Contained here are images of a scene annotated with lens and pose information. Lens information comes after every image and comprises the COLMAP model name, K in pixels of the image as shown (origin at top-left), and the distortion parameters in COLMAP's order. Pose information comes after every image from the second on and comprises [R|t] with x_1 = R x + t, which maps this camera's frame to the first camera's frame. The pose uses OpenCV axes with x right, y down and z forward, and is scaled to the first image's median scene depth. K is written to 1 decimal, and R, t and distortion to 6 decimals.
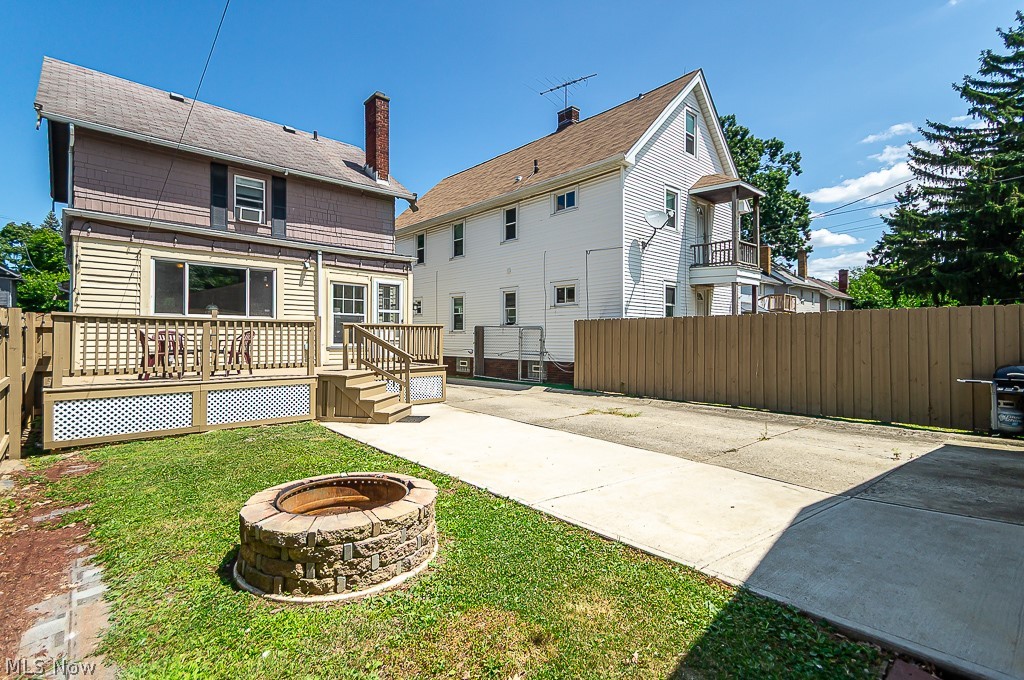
lens RADIAL K [[486.0, 0, 515.8], [0, 486.0, 338.2], [0, 0, 1]] dist [0.026589, -0.000376]
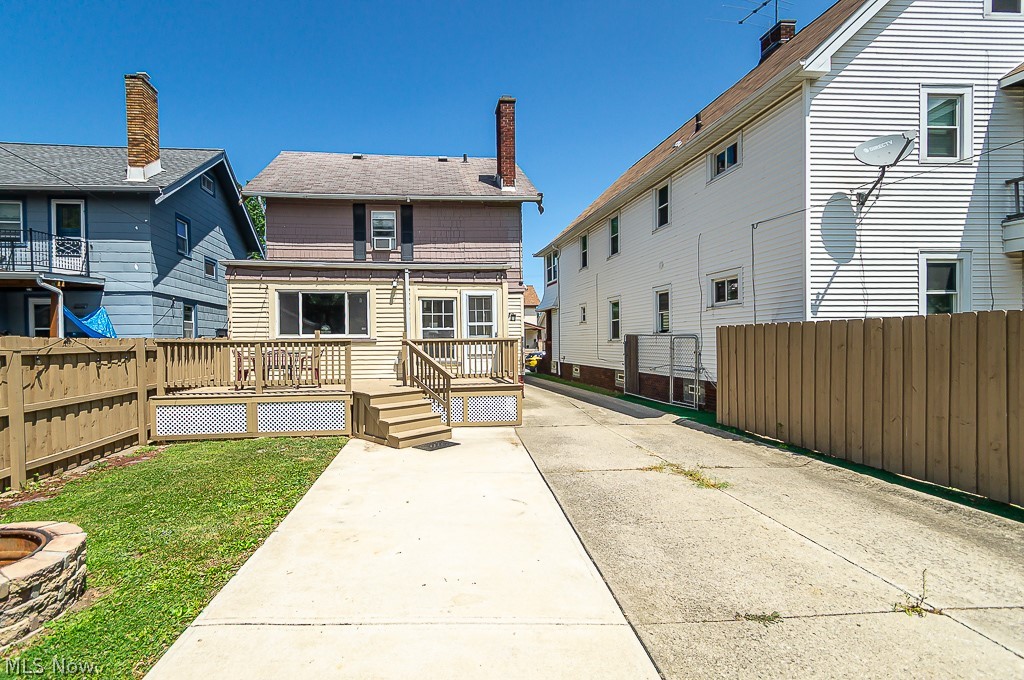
lens RADIAL K [[457.0, 0, 510.5], [0, 457.0, 346.0], [0, 0, 1]] dist [0.022503, -0.003181]
pose [[0.787165, -0.000393, -0.616743, 0.326058], [0.010446, 0.999865, 0.012694, -0.022234], [0.616654, -0.016435, 0.787063, 0.320444]]
